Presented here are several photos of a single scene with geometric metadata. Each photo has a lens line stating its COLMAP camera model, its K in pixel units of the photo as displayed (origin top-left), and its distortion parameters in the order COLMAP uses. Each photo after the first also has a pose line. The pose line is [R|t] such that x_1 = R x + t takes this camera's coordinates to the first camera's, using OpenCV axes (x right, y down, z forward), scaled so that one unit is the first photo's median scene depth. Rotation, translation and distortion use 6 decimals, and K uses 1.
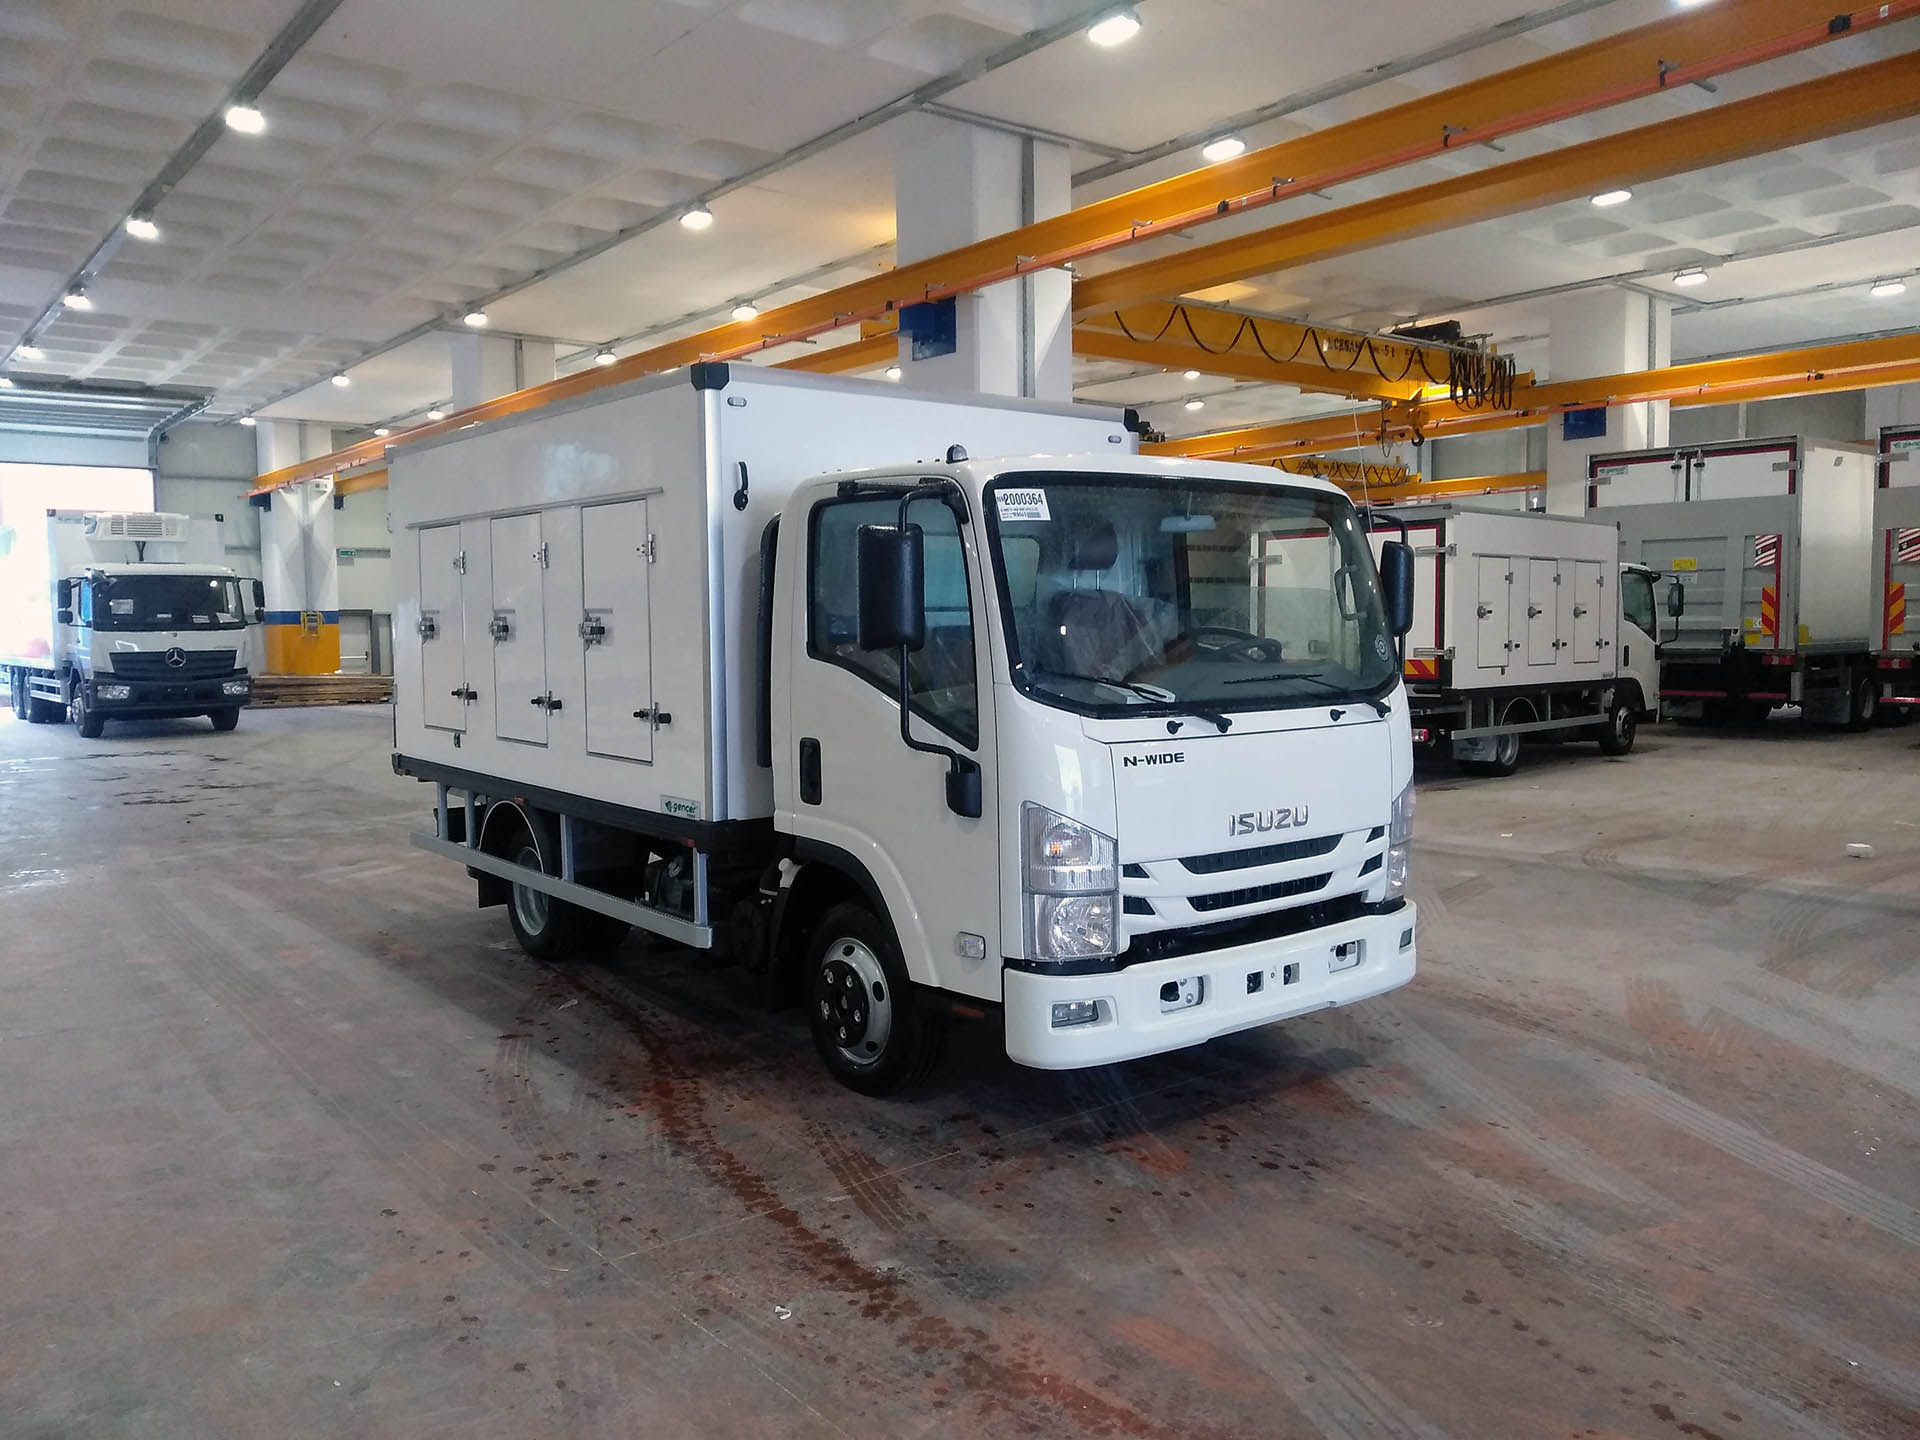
lens RADIAL K [[1450.6, 0, 960.0], [0, 1450.6, 720.0], [0, 0, 1]] dist [0.033687, 0.000629]
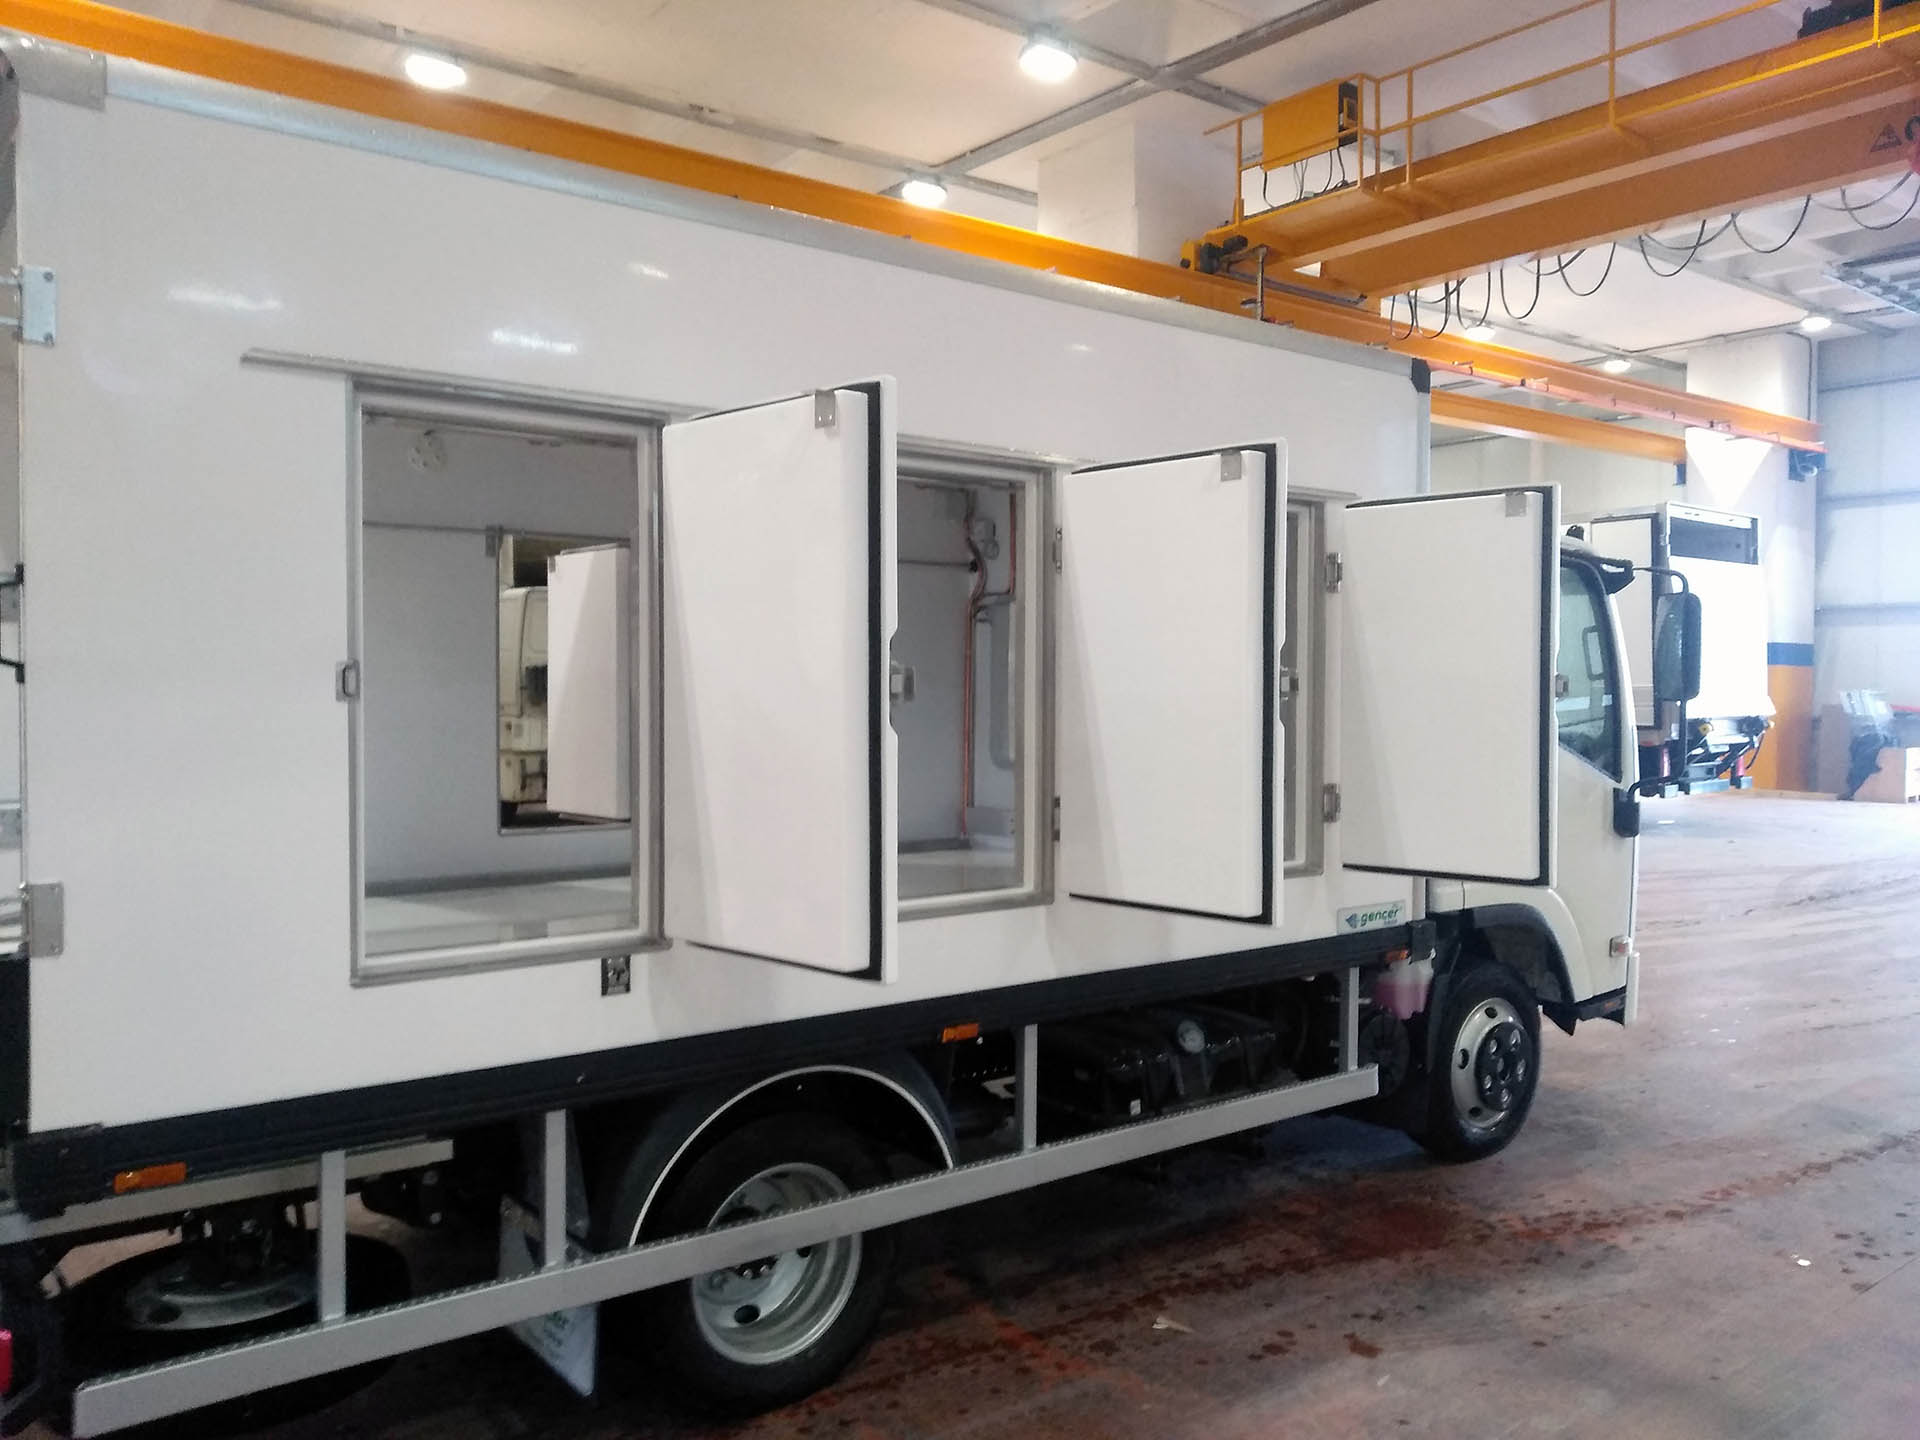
lens RADIAL K [[1480.6, 0, 960.0], [0, 1480.6, 720.0], [0, 0, 1]] dist [-0.019527, 0.012601]
pose [[0.018076, -0.015012, 0.999724, -0.971226], [0.070283, 0.997433, 0.013707, -0.068363], [-0.997363, 0.070016, 0.019084, 1.198699]]
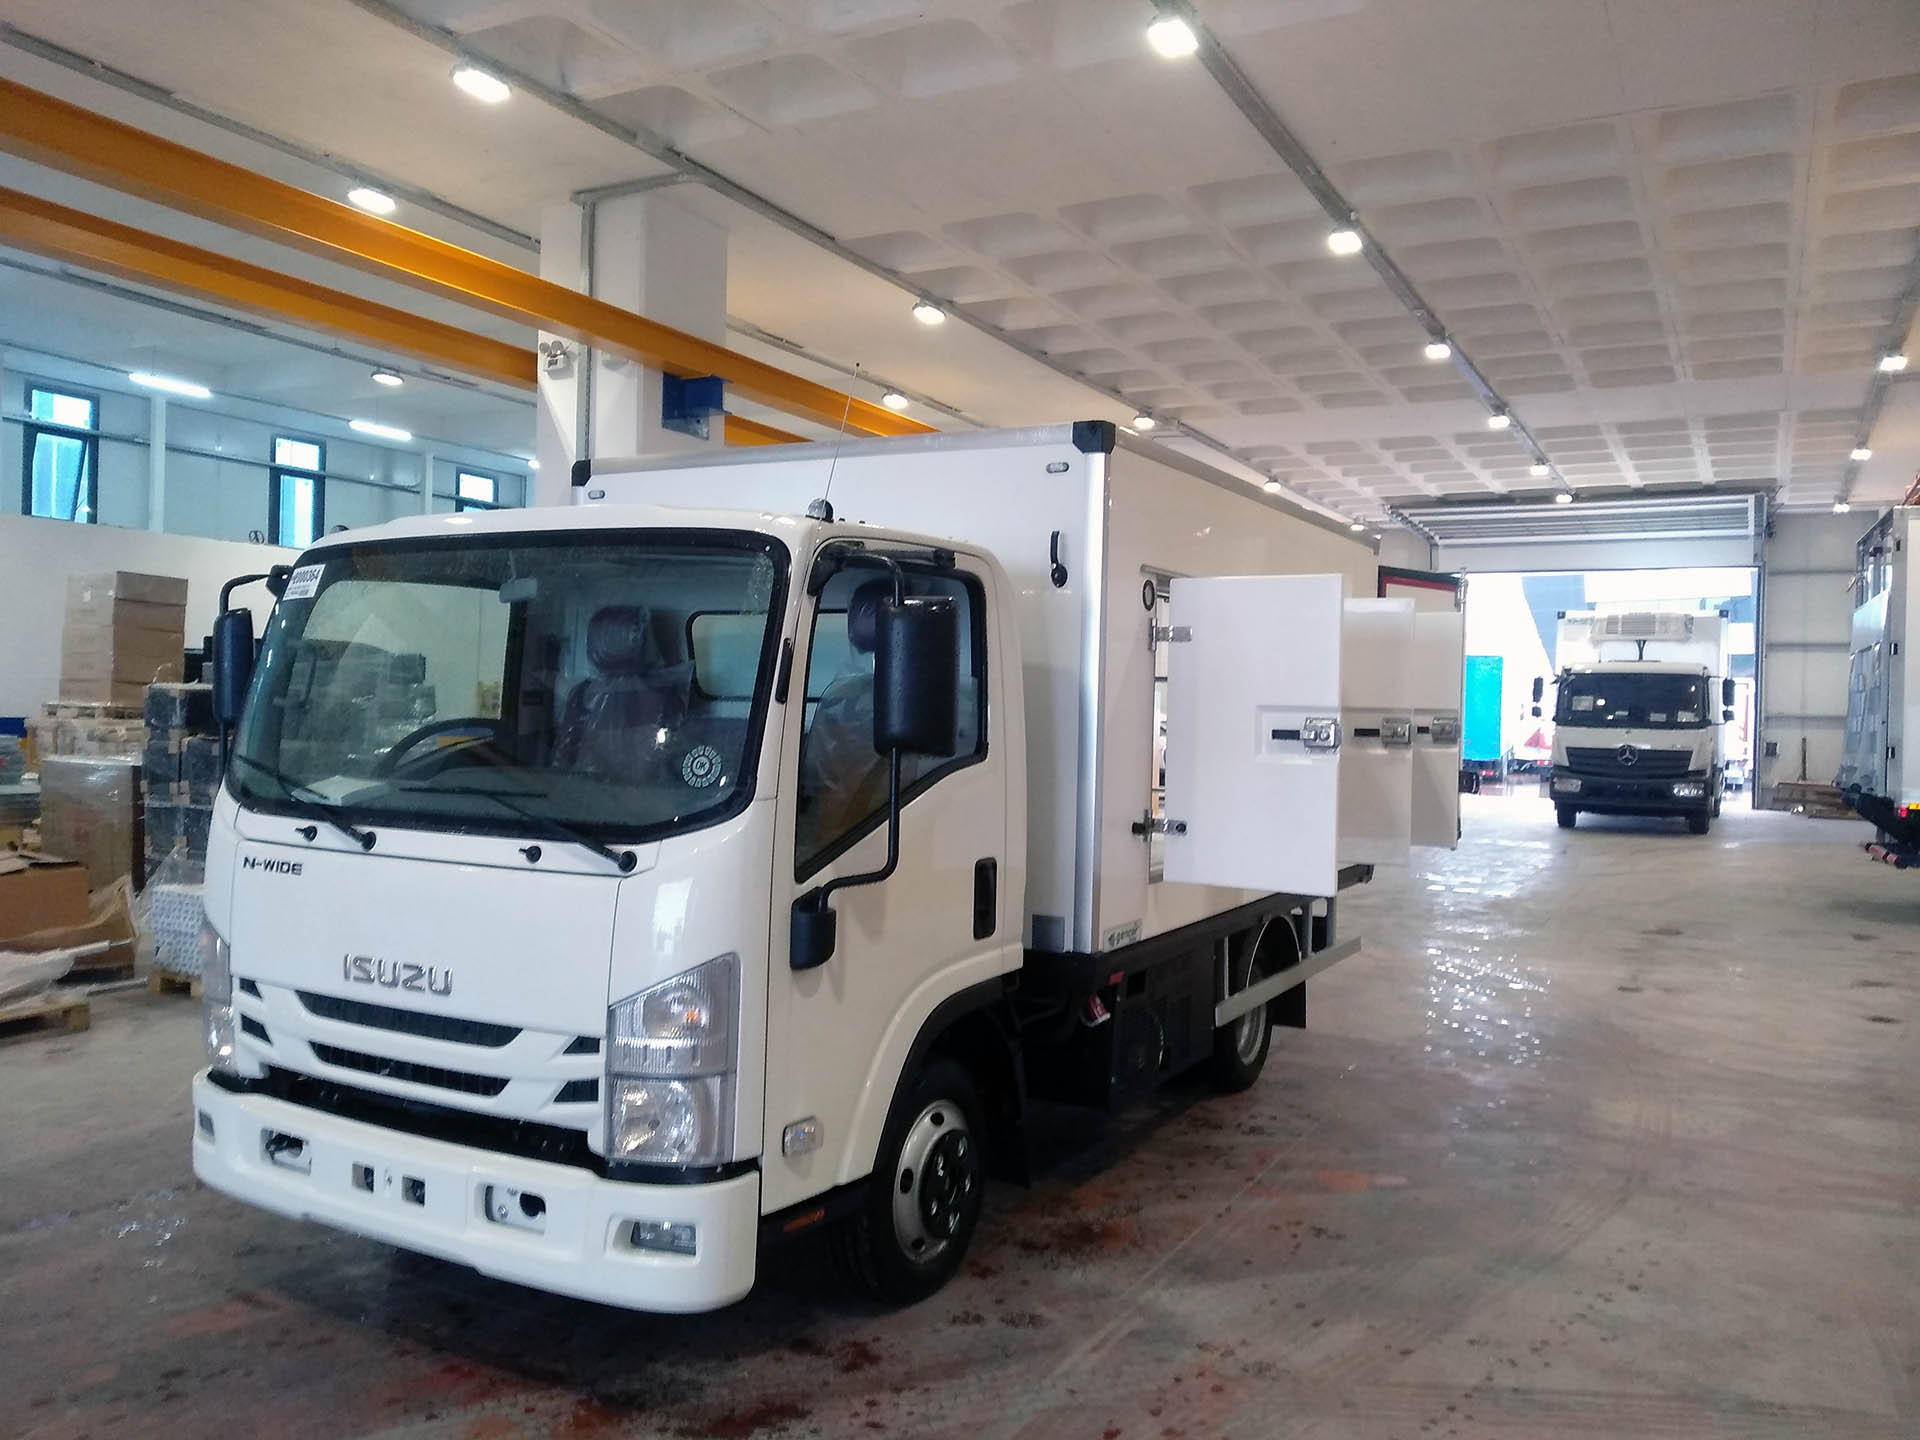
lens RADIAL K [[1470.4, 0, 960.0], [0, 1470.4, 720.0], [0, 0, 1]] dist [0.001030, 0.003026]
pose [[0.403969, 0.028863, -0.914317, 0.878193], [-0.091449, 0.995769, -0.008970, -0.071169], [0.910190, 0.087237, 0.404900, 0.803480]]
